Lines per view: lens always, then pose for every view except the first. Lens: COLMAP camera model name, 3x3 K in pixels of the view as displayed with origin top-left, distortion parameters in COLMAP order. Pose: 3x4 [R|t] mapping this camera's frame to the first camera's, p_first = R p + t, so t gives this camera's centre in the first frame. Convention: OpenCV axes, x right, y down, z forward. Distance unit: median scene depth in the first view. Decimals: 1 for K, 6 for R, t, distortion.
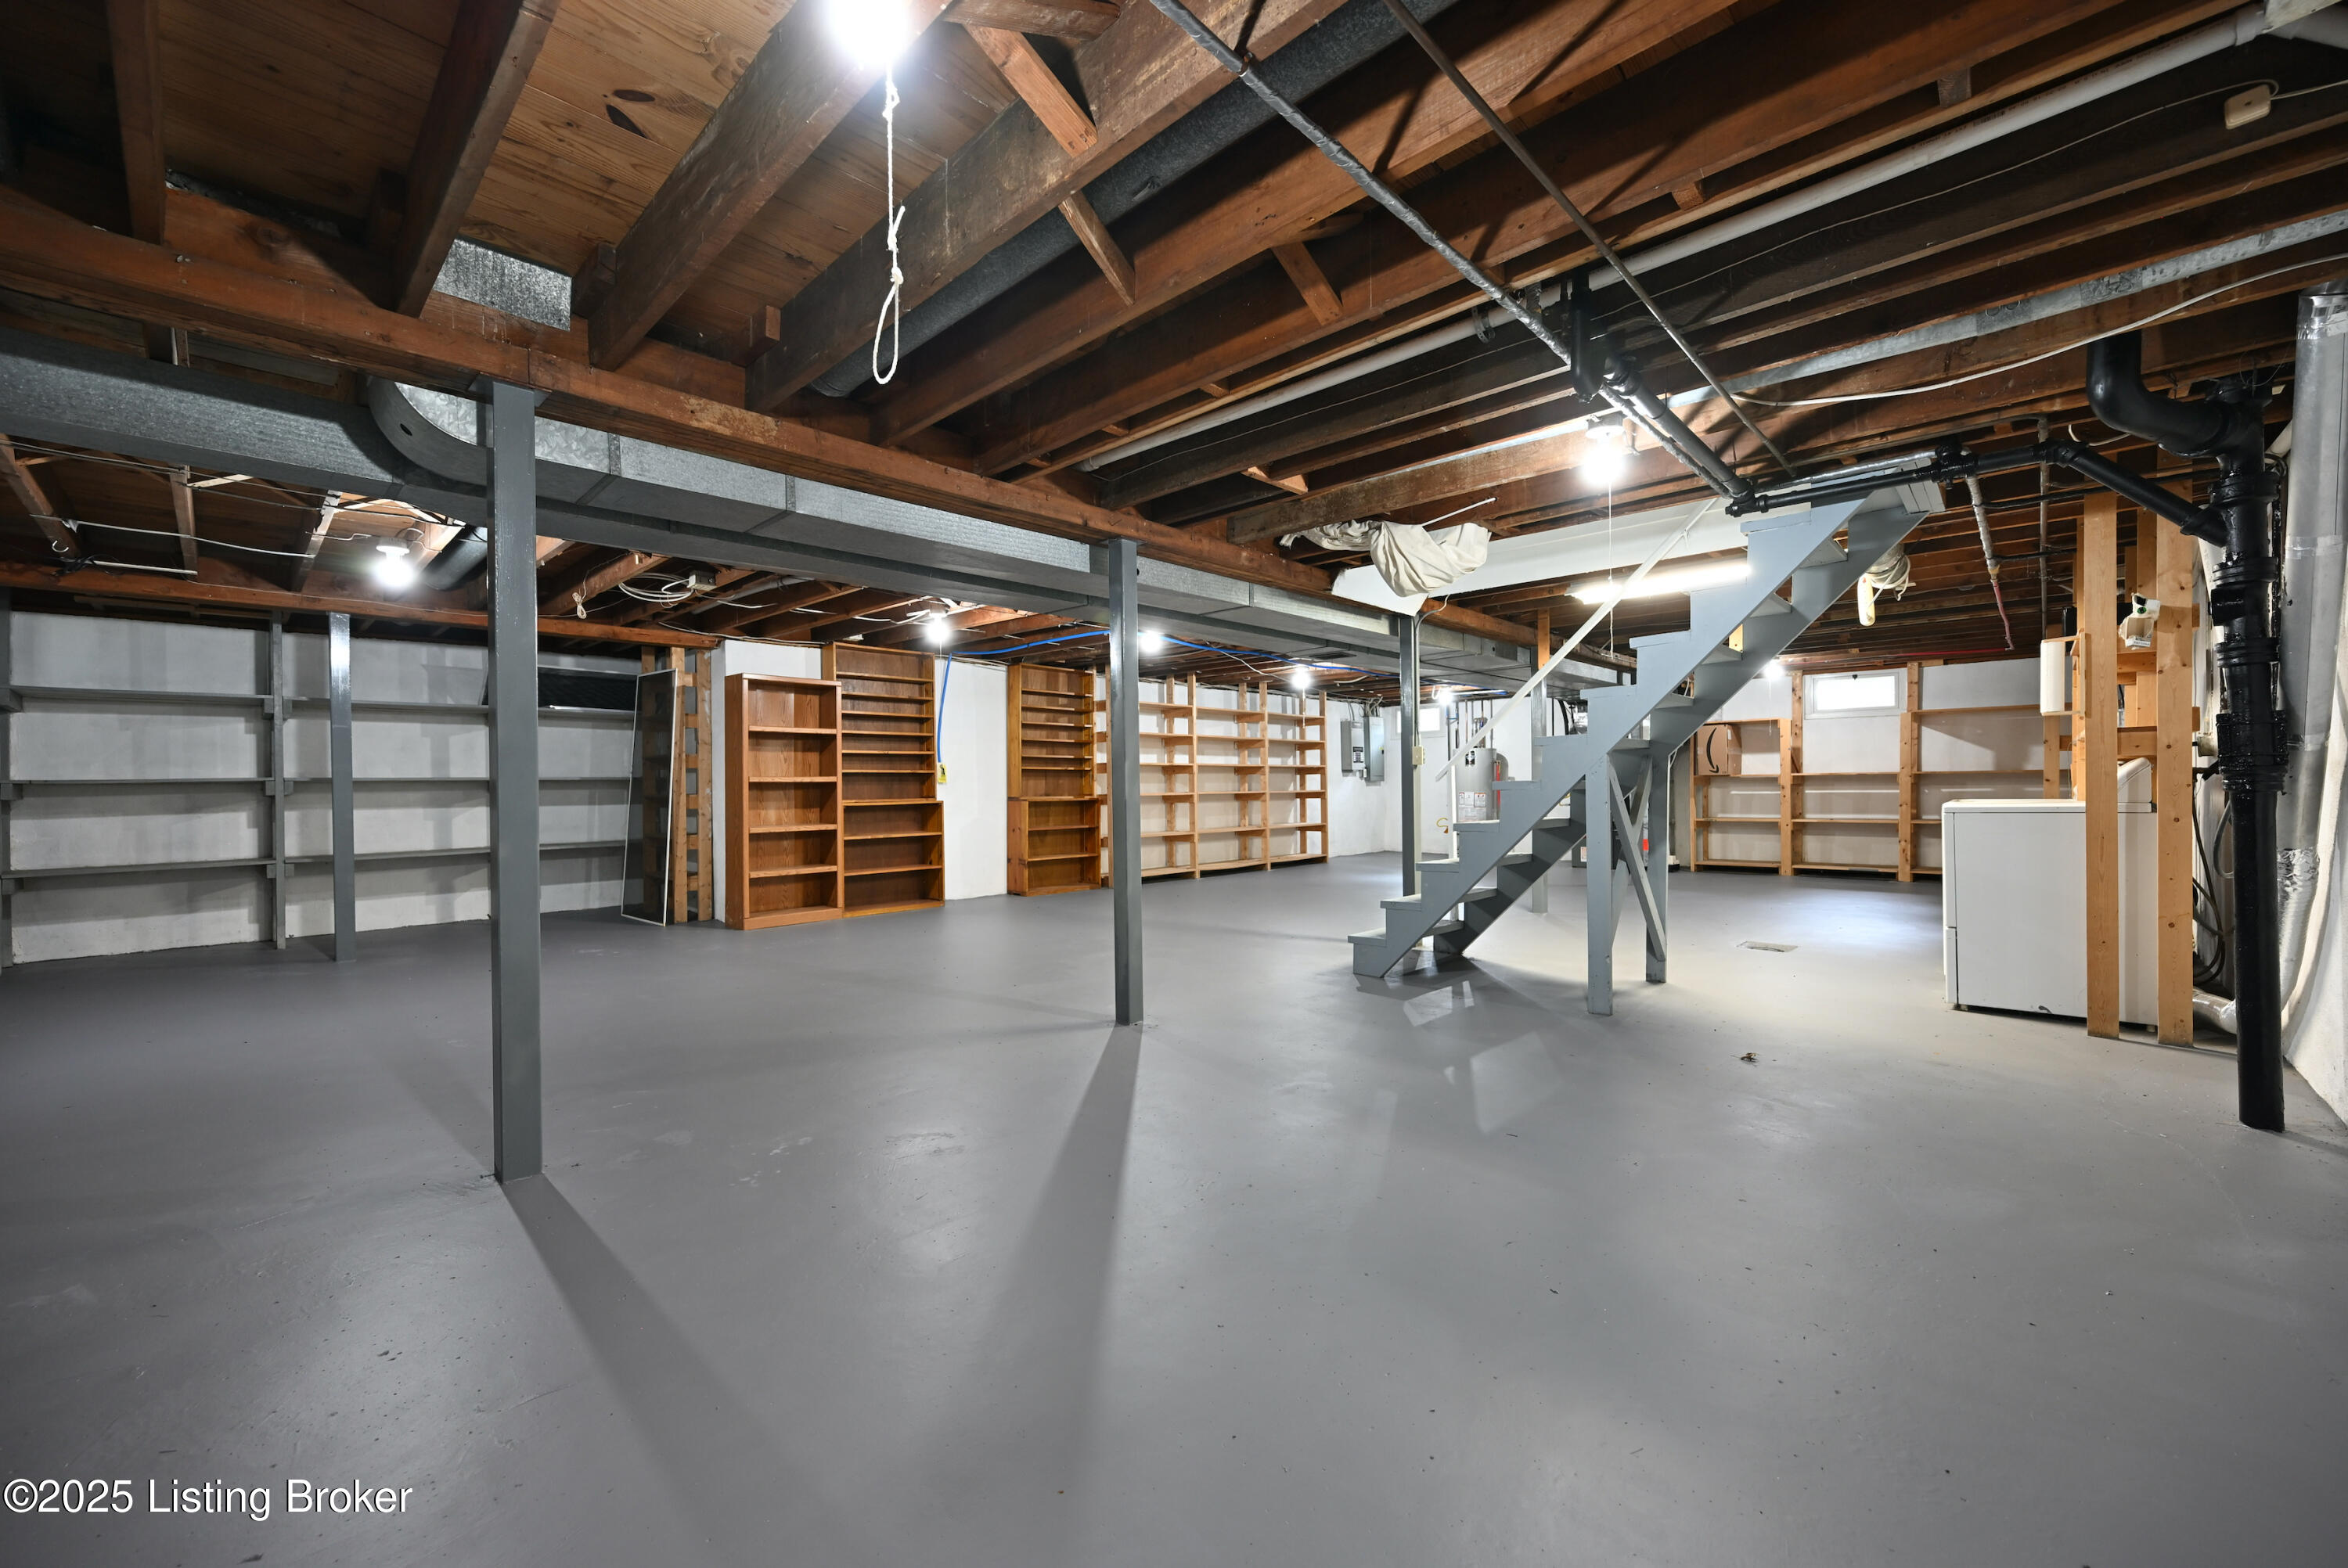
lens RADIAL K [[914.8, 0, 1171.6], [0, 914.8, 786.4], [0, 0, 1]] dist [-0.000010, -0.000114]
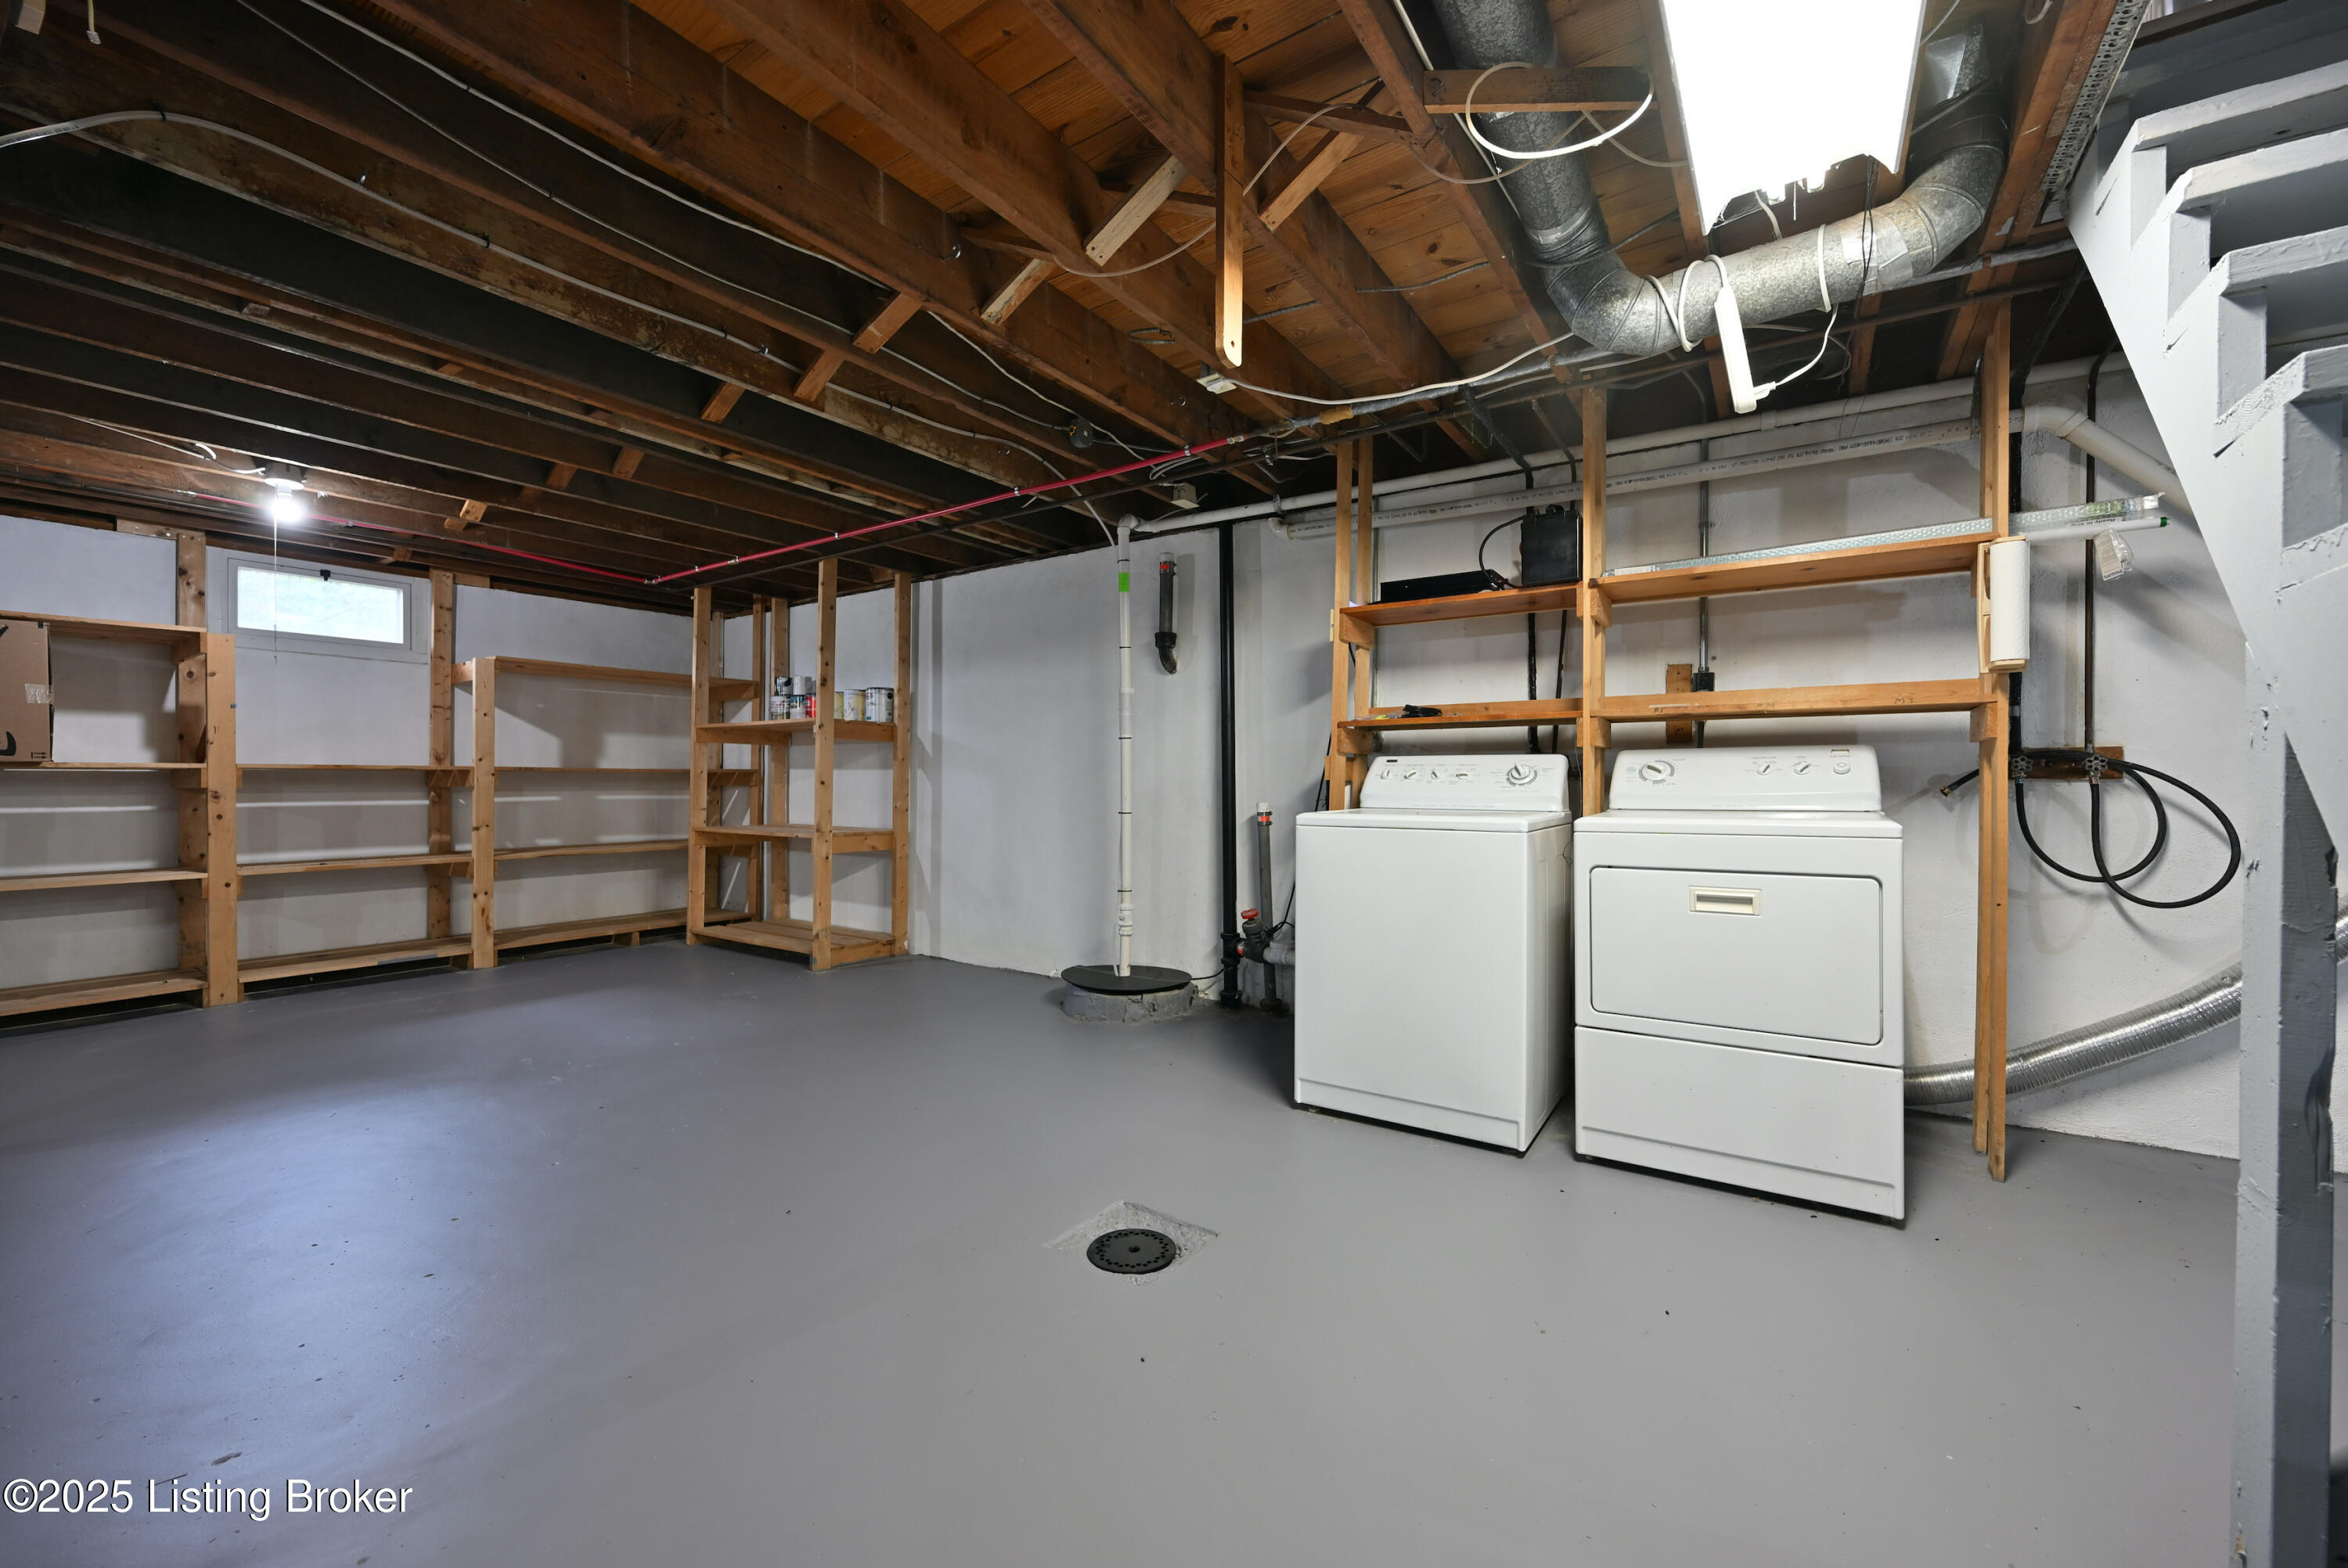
lens RADIAL K [[914.8, 0, 1171.6], [0, 914.8, 786.4], [0, 0, 1]] dist [-0.000010, -0.000114]
pose [[-0.171955, 0.007342, 0.985078, 0.155575], [0.005146, 0.999965, -0.006555, 0.001642], [-0.985091, 0.003942, -0.171986, 0.556824]]
